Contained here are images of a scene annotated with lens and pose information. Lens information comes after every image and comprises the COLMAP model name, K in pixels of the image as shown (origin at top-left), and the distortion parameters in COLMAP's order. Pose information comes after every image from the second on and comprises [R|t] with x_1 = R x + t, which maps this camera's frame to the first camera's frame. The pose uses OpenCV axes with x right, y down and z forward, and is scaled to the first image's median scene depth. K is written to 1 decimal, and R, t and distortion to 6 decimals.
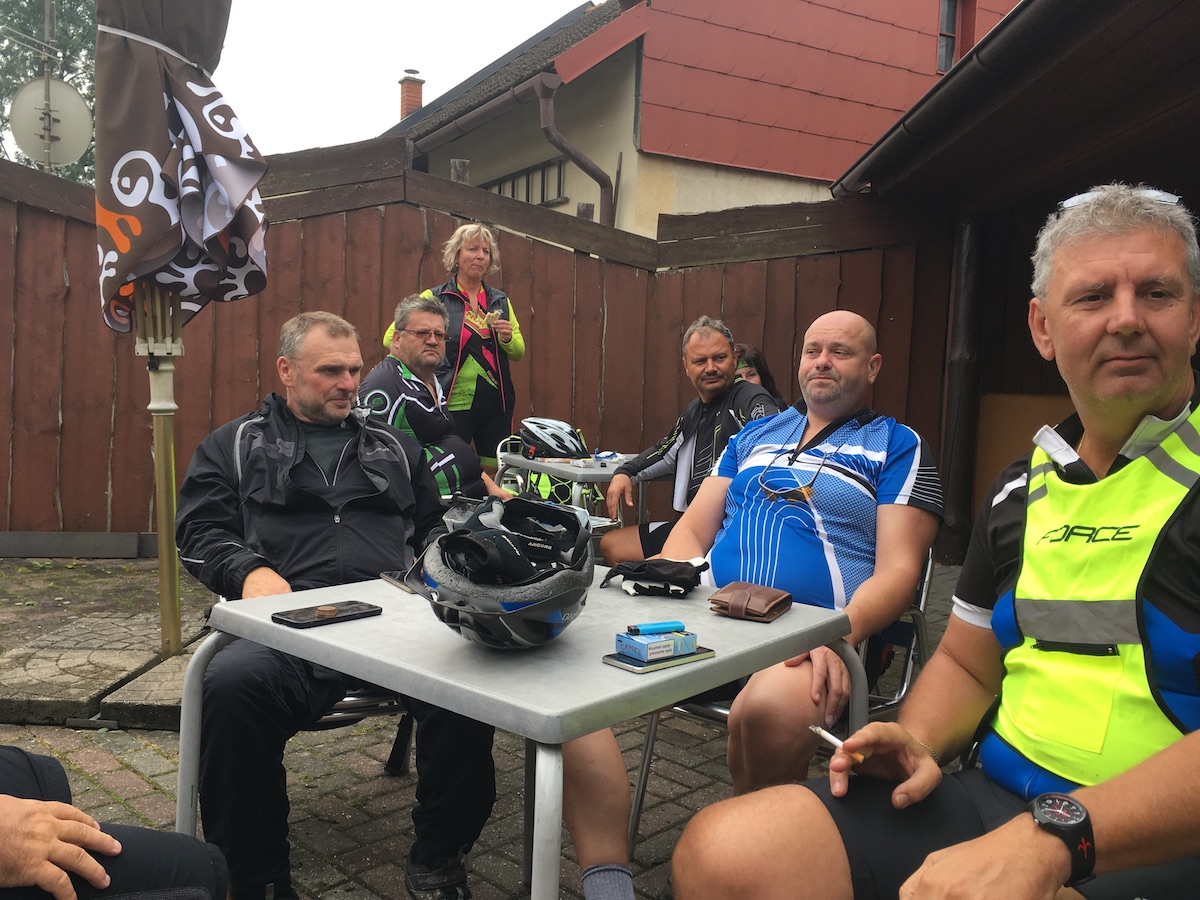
lens RADIAL K [[1005.5, 0, 601.6], [0, 1005.5, 470.4], [0, 0, 1]] dist [0.093438, -0.120047]
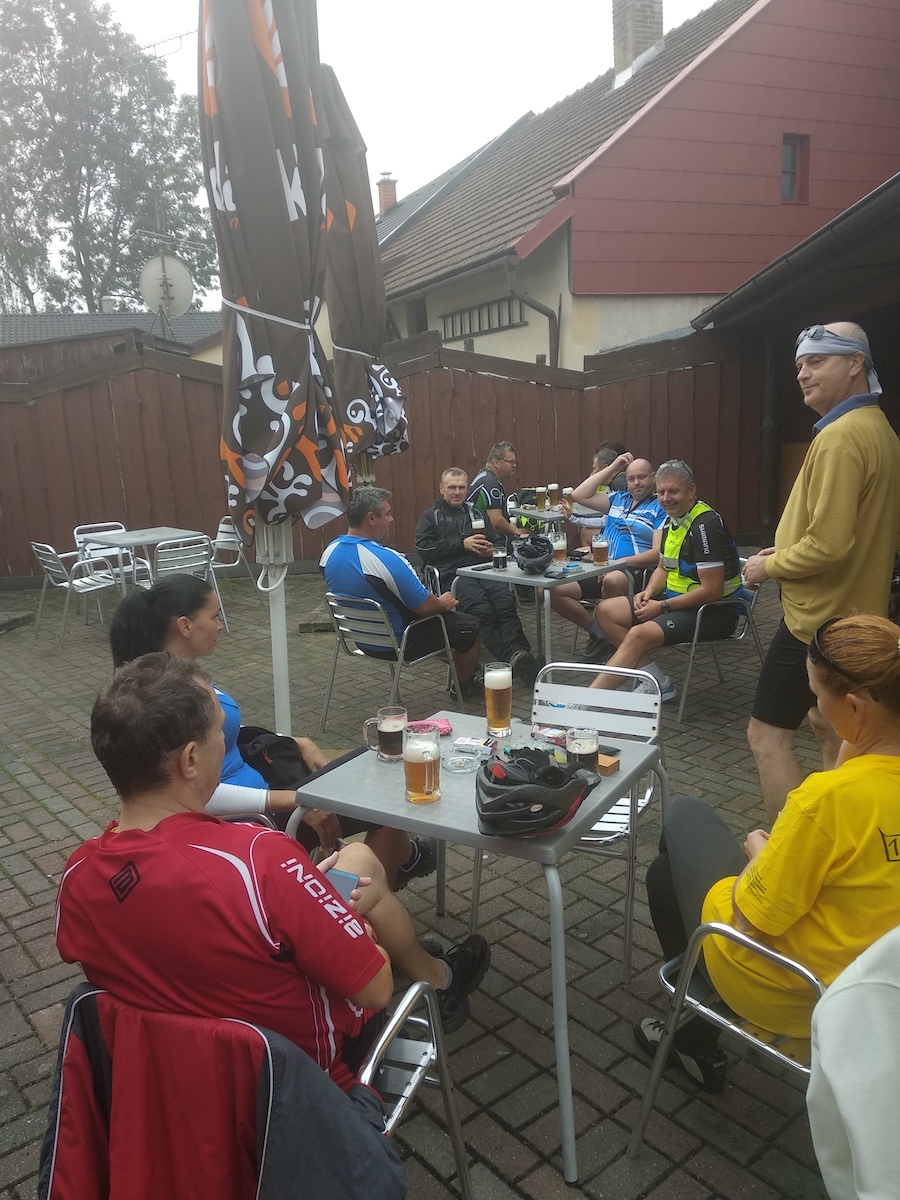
lens RADIAL K [[909.2, 0, 450.0], [0, 909.2, 600.0], [0, 0, 1]] dist [-0.031523, -0.000925]
pose [[0.990100, -0.053215, -0.129883, 0.016403], [0.068618, 0.990740, 0.117154, -0.067729], [0.122446, -0.124907, 0.984584, -1.006721]]
